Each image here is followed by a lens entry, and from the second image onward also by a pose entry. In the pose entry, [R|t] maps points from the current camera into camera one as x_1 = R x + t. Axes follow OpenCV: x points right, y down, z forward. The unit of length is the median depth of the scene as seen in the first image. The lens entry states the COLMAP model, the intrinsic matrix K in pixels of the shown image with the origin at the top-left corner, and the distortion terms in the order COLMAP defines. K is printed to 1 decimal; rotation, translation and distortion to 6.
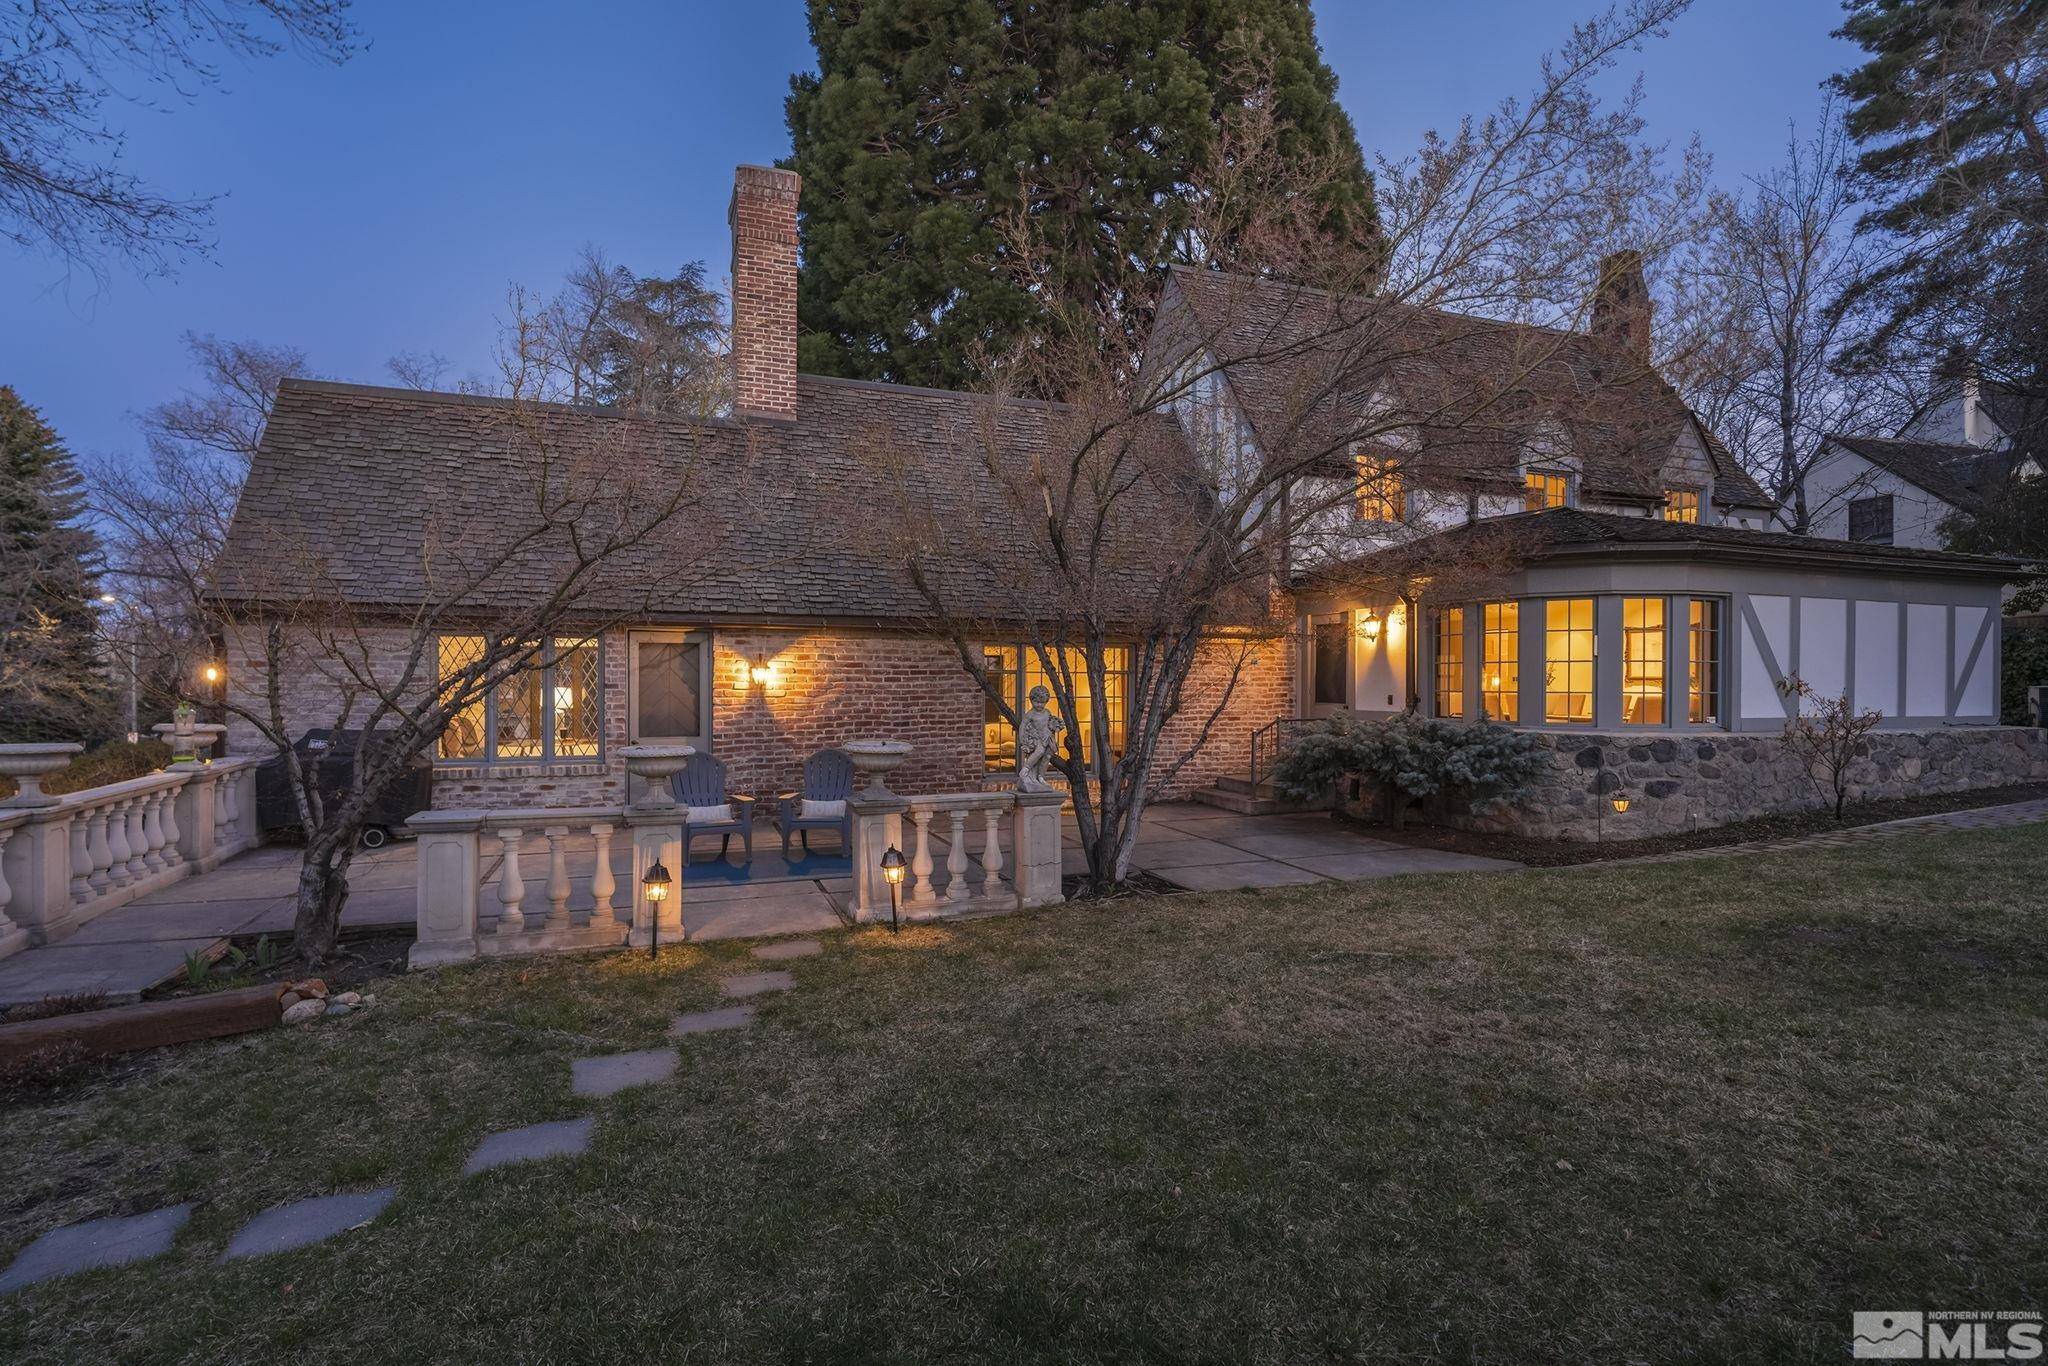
lens RADIAL K [[934.3, 0, 1013.4], [0, 934.3, 681.4], [0, 0, 1]] dist [0.003532, 0.000522]
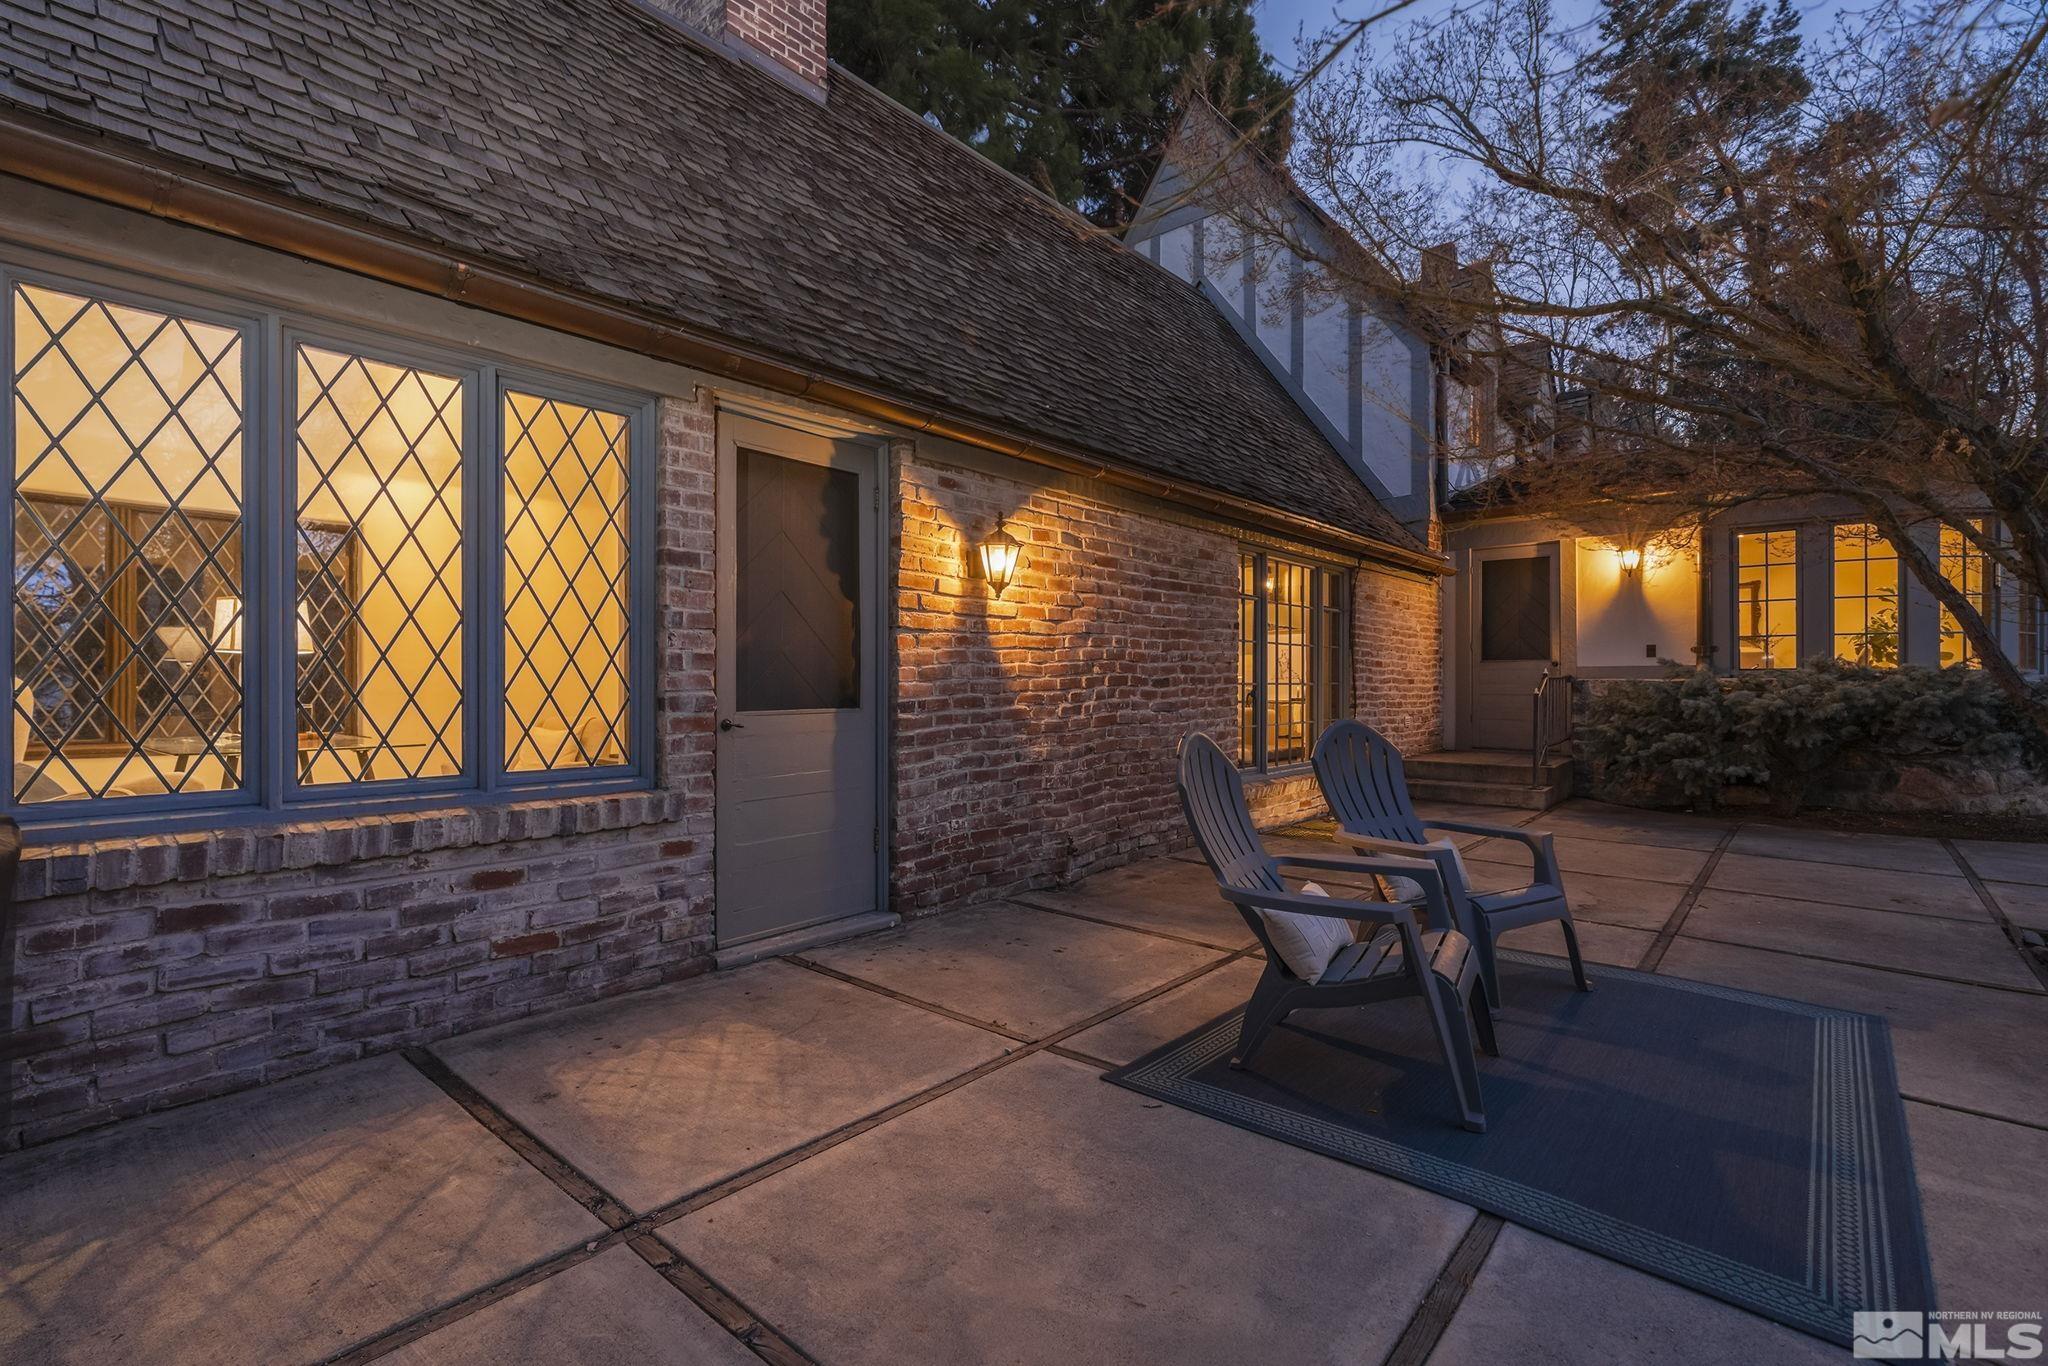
lens RADIAL K [[934.3, 0, 1031.8], [0, 934.3, 682.0], [0, 0, 1]] dist [0.003532, 0.000522]
pose [[0.875249, -0.002575, 0.483666, -0.463422], [0.003707, 0.999992, -0.001384, 0.048431], [-0.483659, 0.003004, 0.875252, 0.617385]]
